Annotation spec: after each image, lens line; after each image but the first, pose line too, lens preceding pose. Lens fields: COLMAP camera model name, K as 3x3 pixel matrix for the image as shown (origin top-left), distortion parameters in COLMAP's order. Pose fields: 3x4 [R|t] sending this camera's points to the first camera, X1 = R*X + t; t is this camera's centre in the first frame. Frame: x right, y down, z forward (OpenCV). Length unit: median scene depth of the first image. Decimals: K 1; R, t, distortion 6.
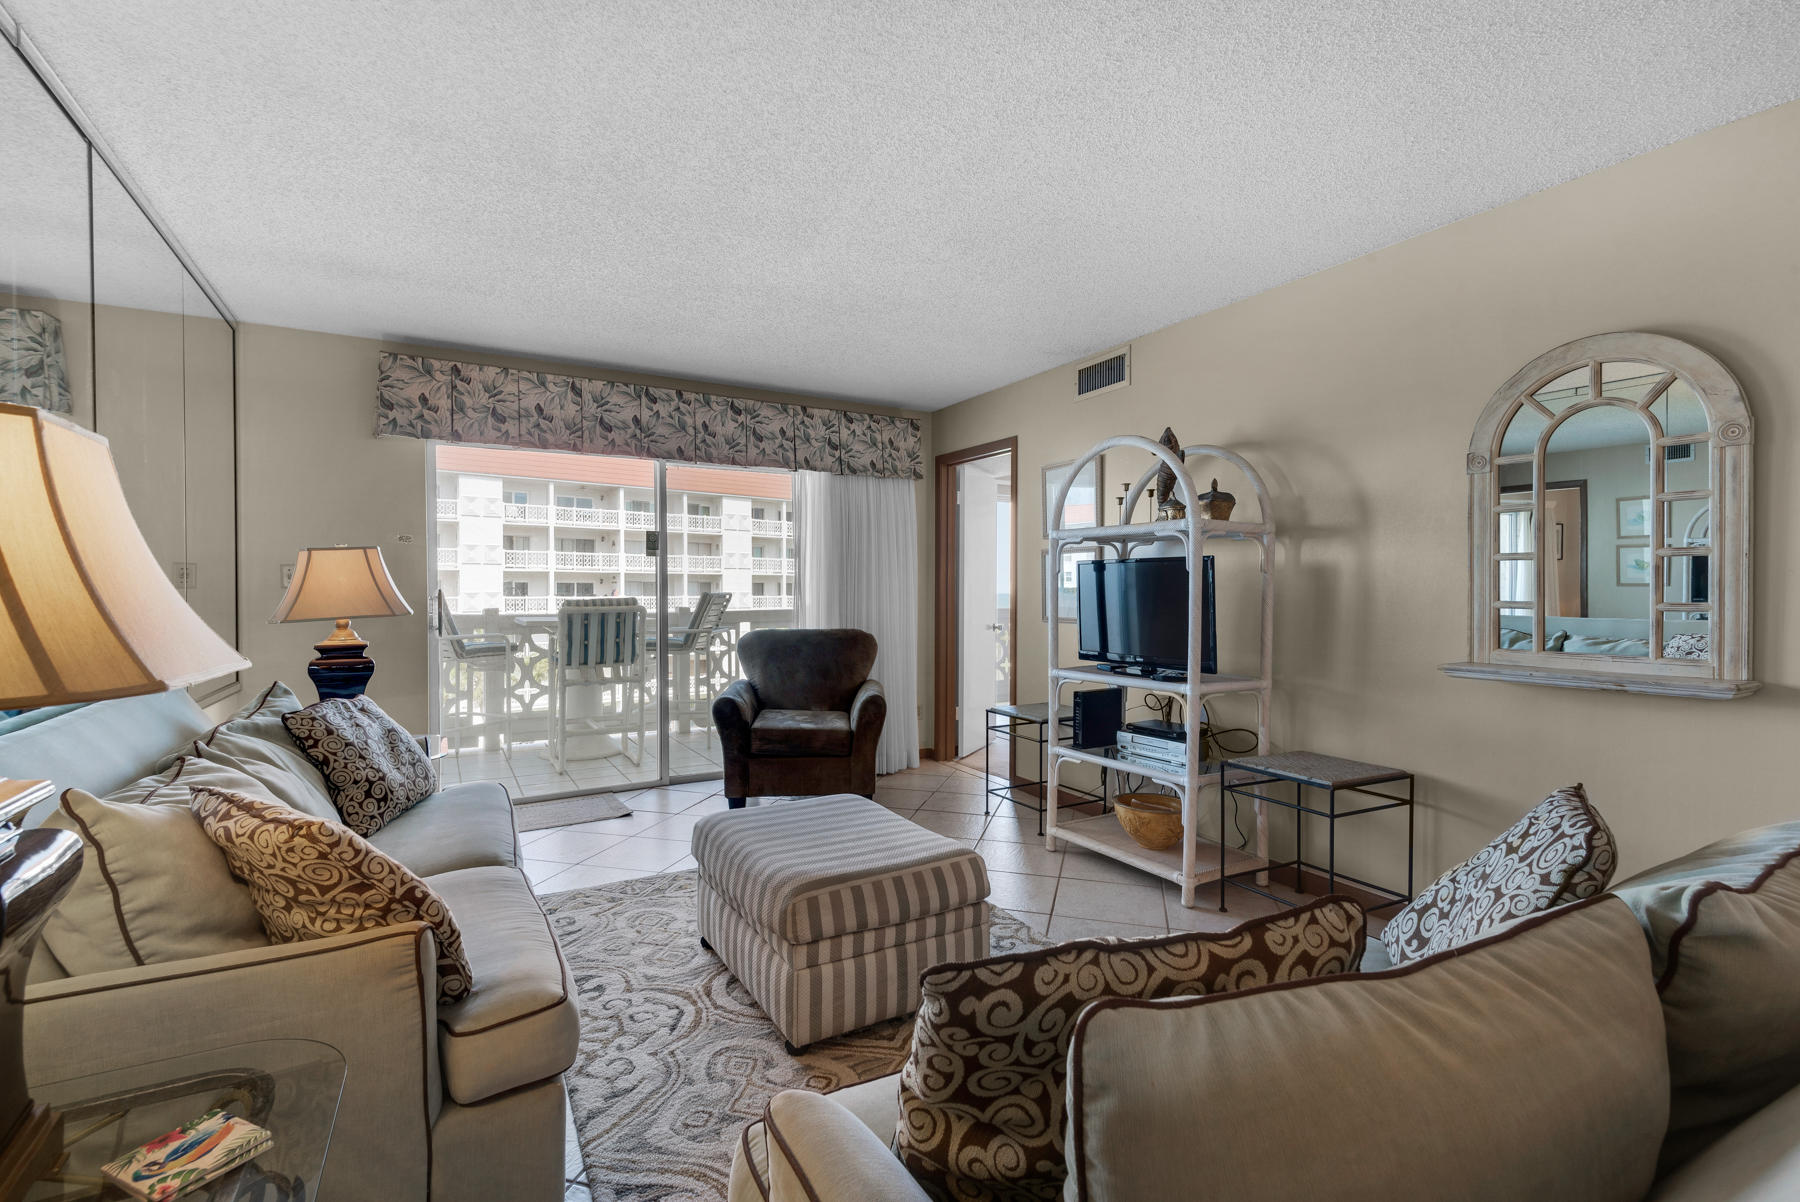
lens RADIAL K [[816.3, 0, 900.0], [0, 816.3, 601.0], [0, 0, 1]] dist [0.053976, -0.026761]
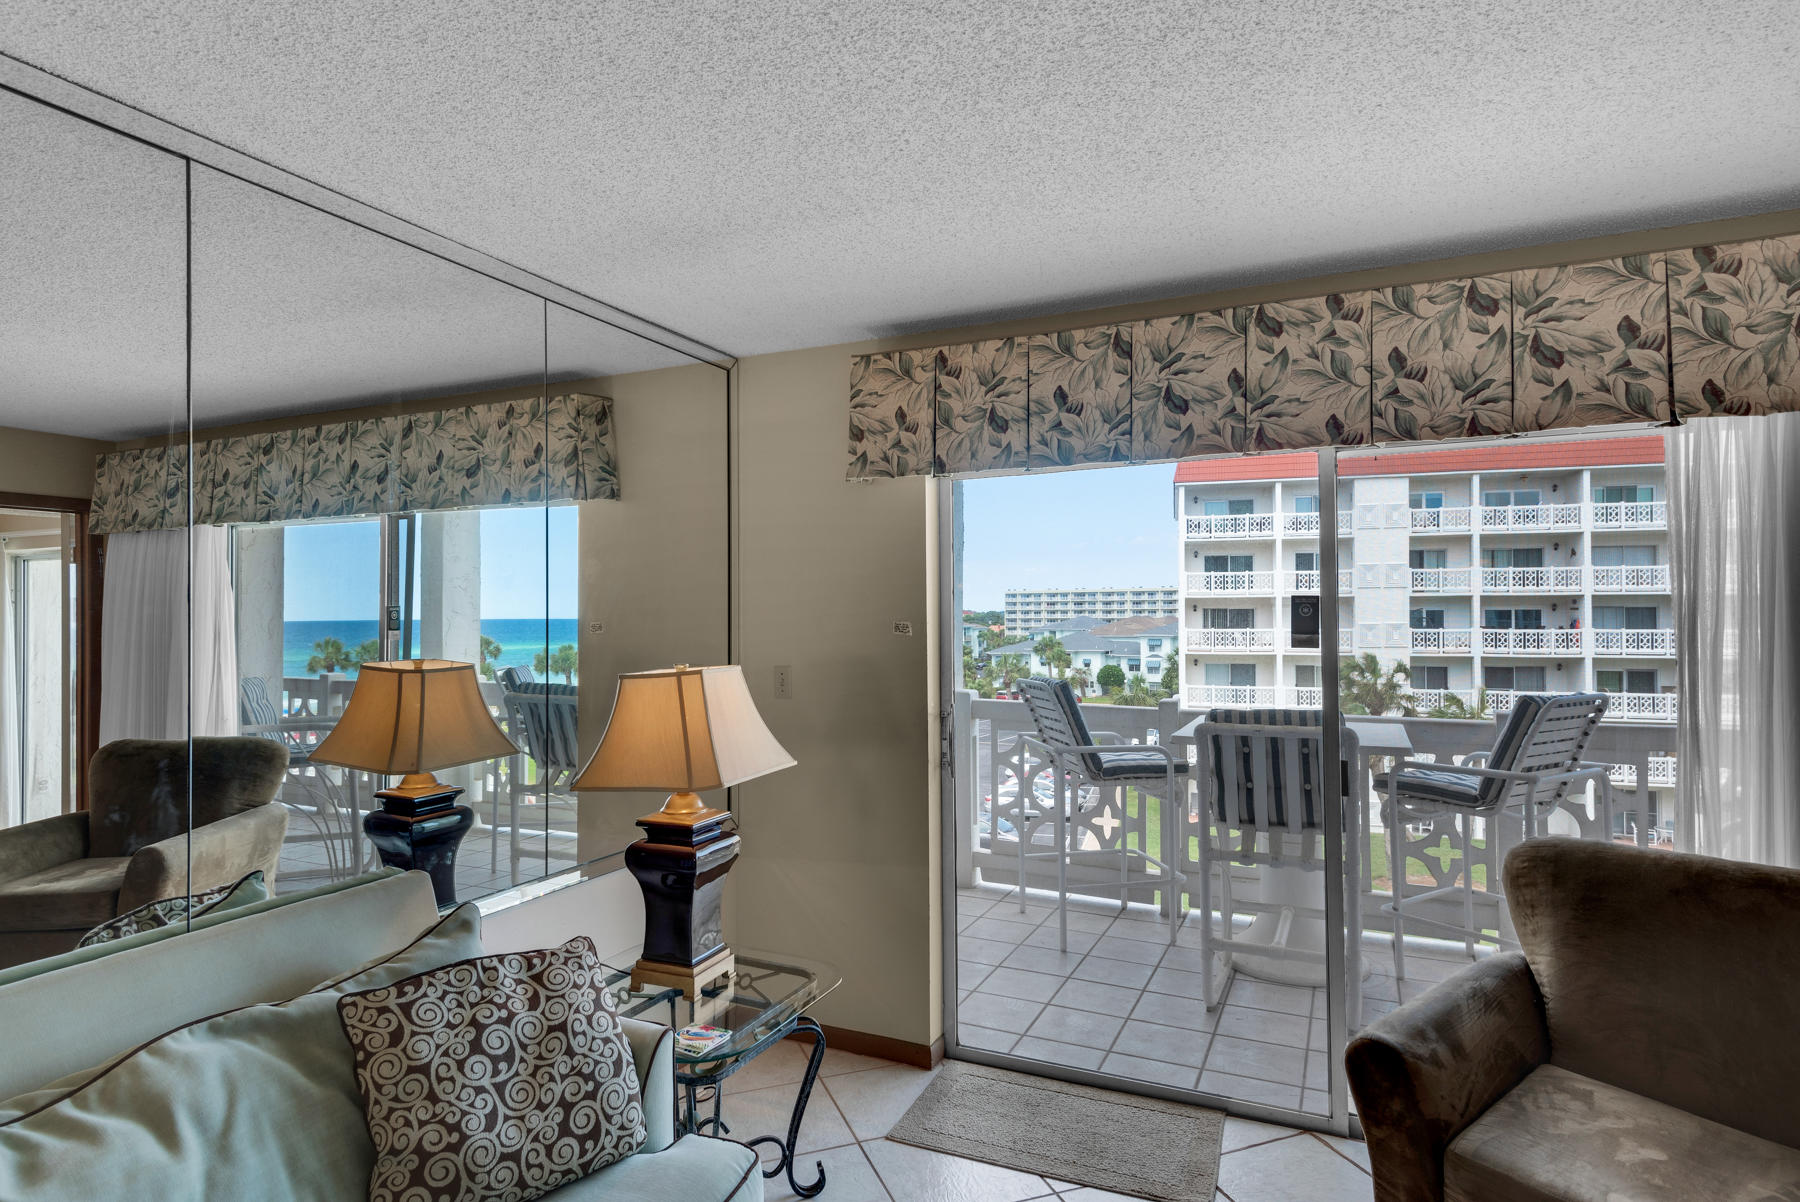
lens RADIAL K [[982.7, 0, 897.8], [0, 982.7, 604.0], [0, 0, 1]] dist [0.043851, -0.025951]
pose [[0.578395, -0.011655, -0.815674, 0.041567], [-0.005469, 0.999820, -0.018165, -0.072785], [0.815739, 0.014967, 0.578227, 0.490004]]
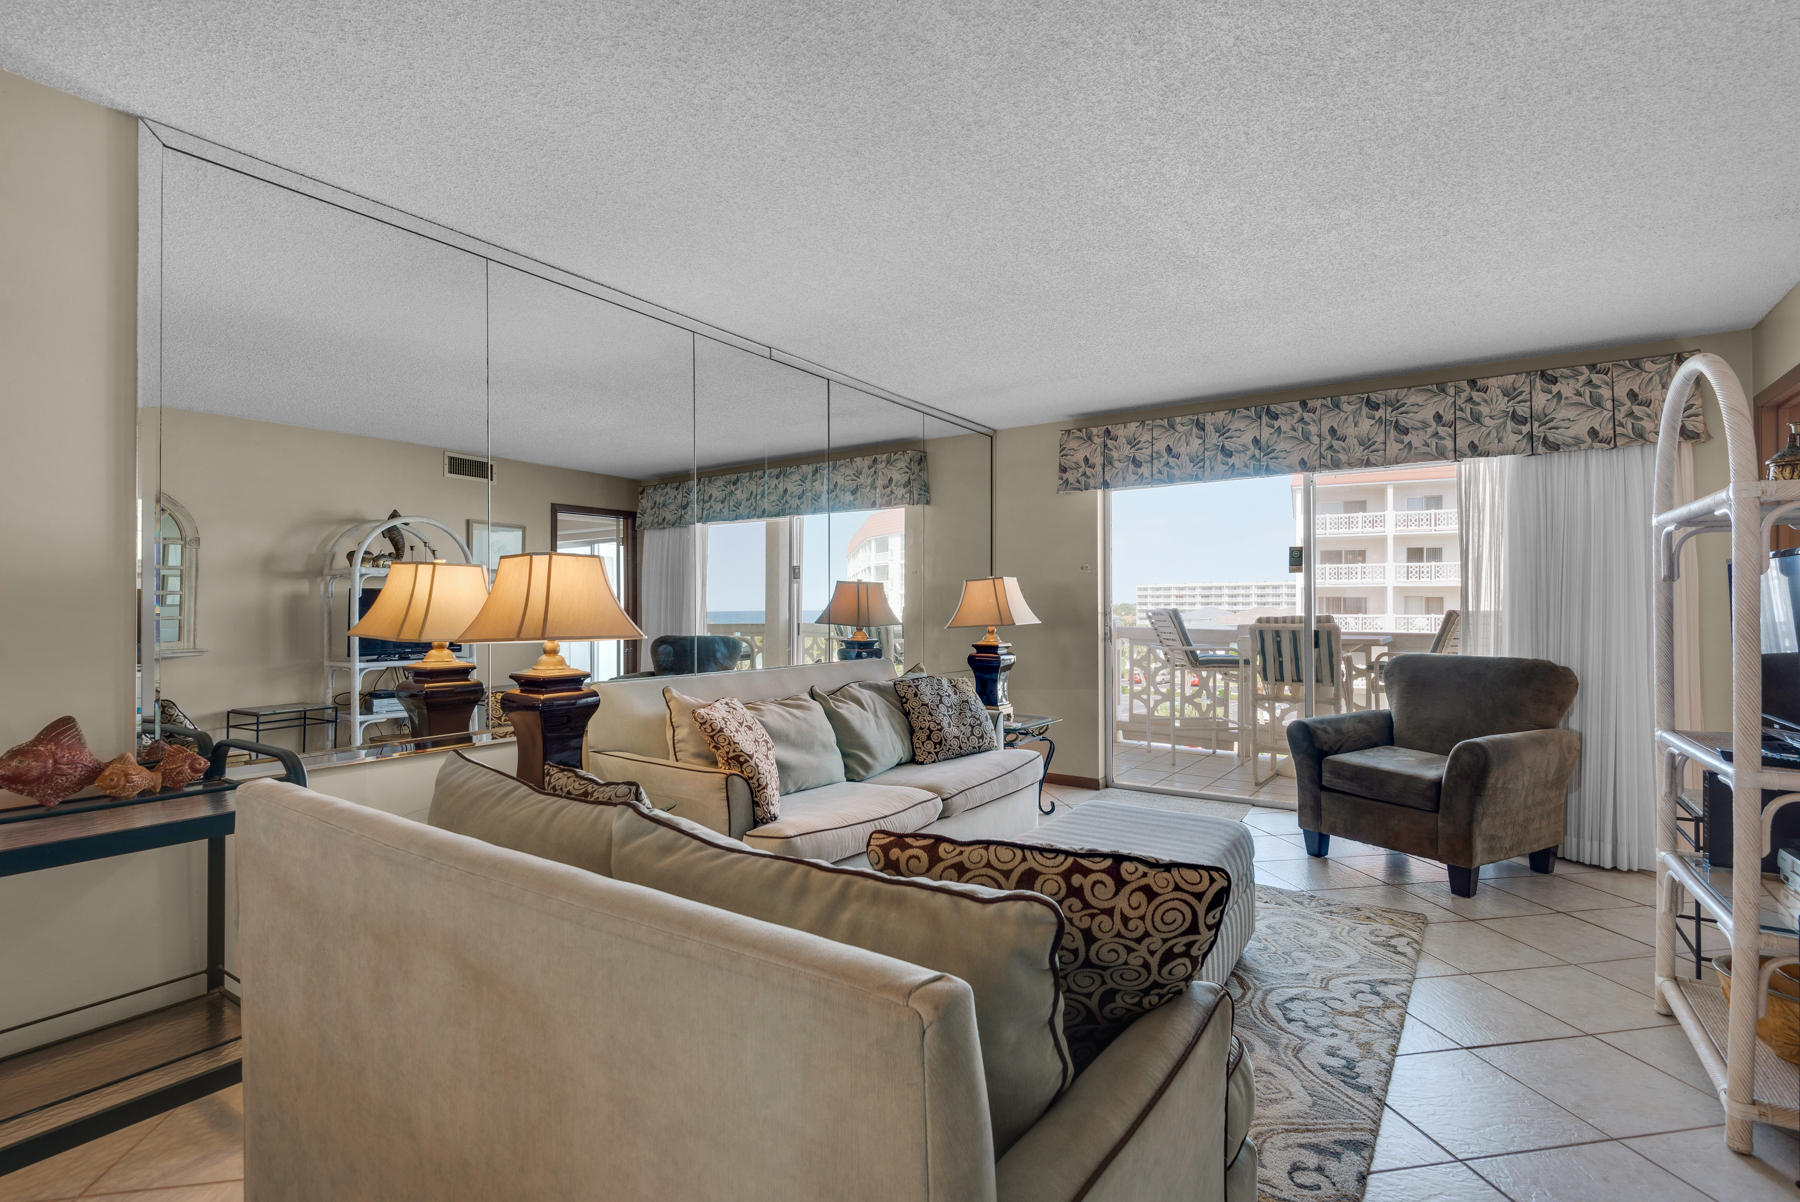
lens RADIAL K [[853.4, 0, 878.7], [0, 853.4, 601.0], [0, 0, 1]] dist [0.001959, -0.000094]
pose [[0.418485, -0.006352, -0.908201, 0.438704], [-0.011785, 0.999853, -0.012424, -0.002330], [0.908147, 0.015902, 0.418349, 0.133219]]
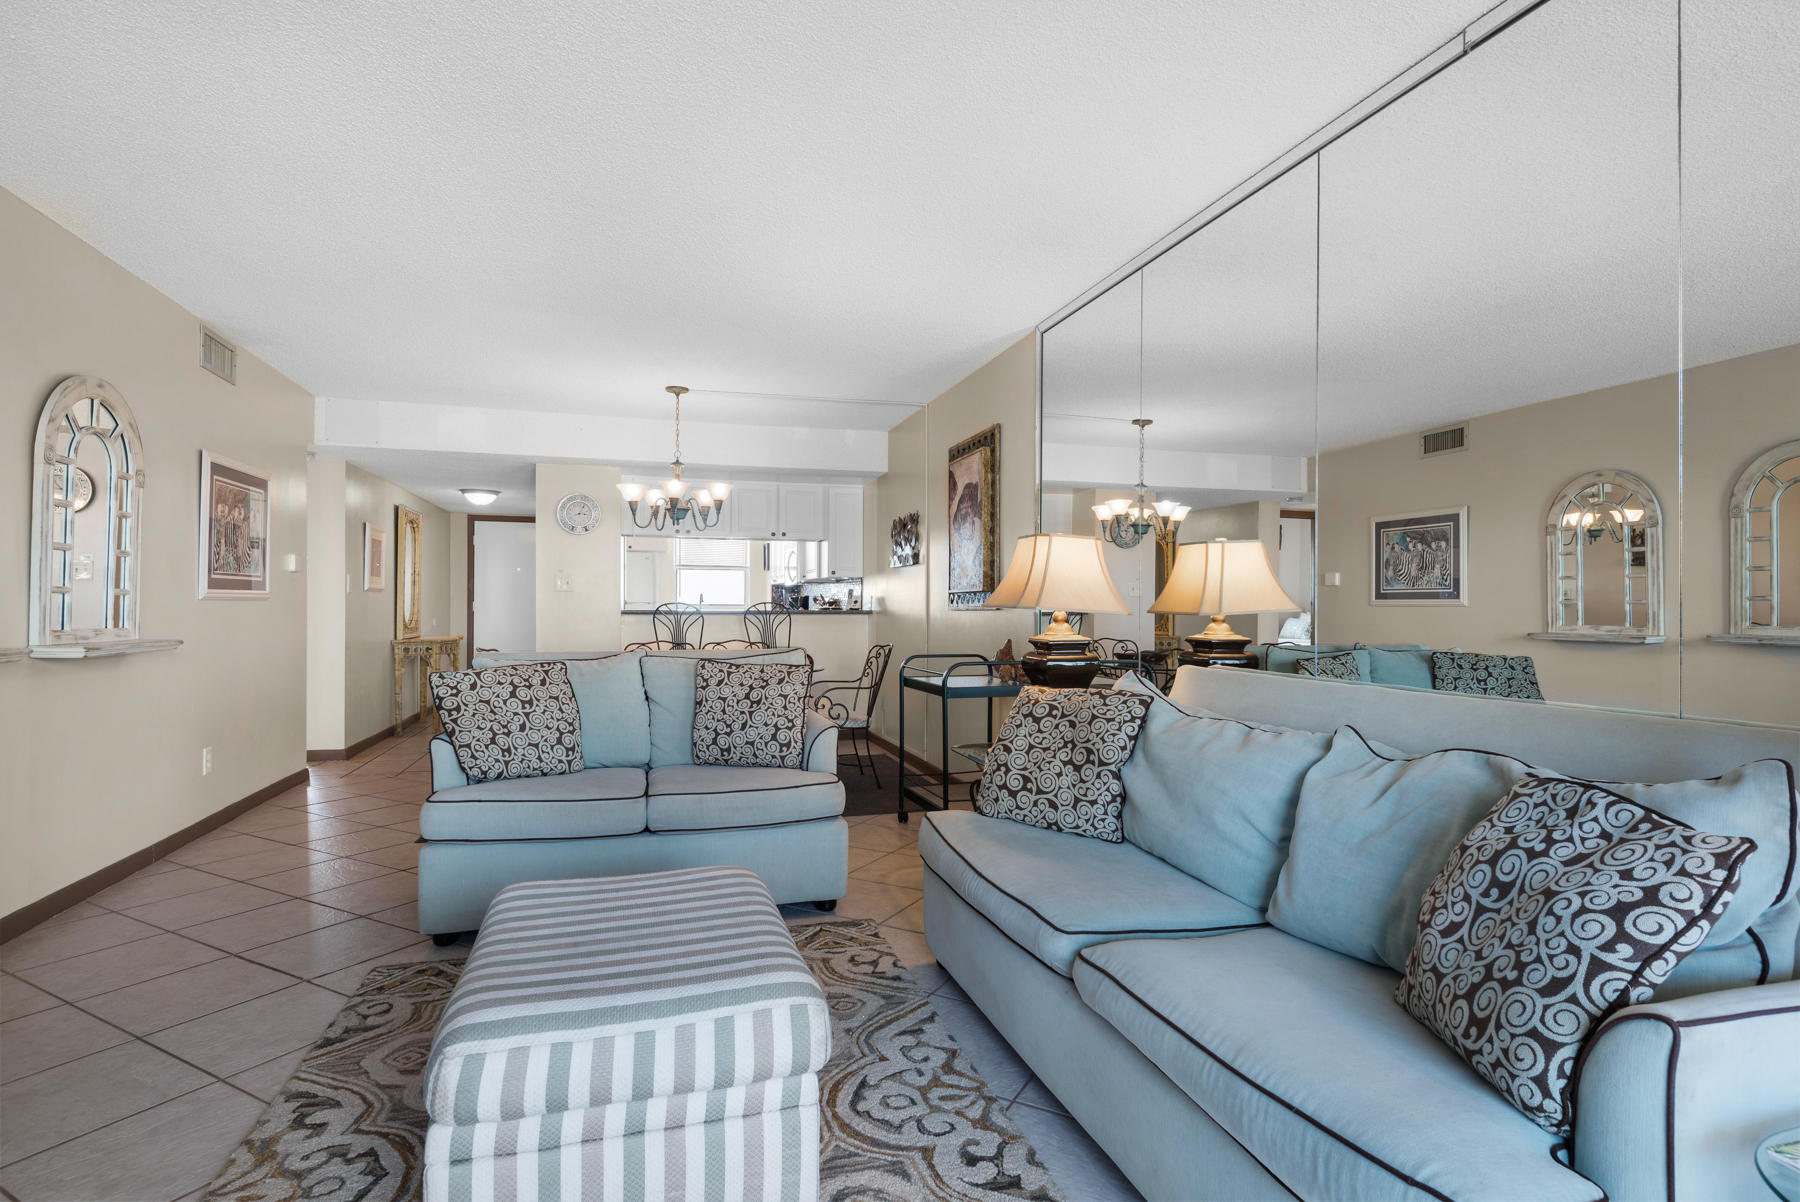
lens RADIAL K [[846.5, 0, 900.0], [0, 846.5, 601.0], [0, 0, 1]] dist [-0.000759, -0.000203]
pose [[-0.973766, -0.004153, 0.227515, -0.247612], [-0.002921, 0.999979, 0.005747, 0.009283], [-0.227534, 0.004932, -0.973758, 0.897892]]
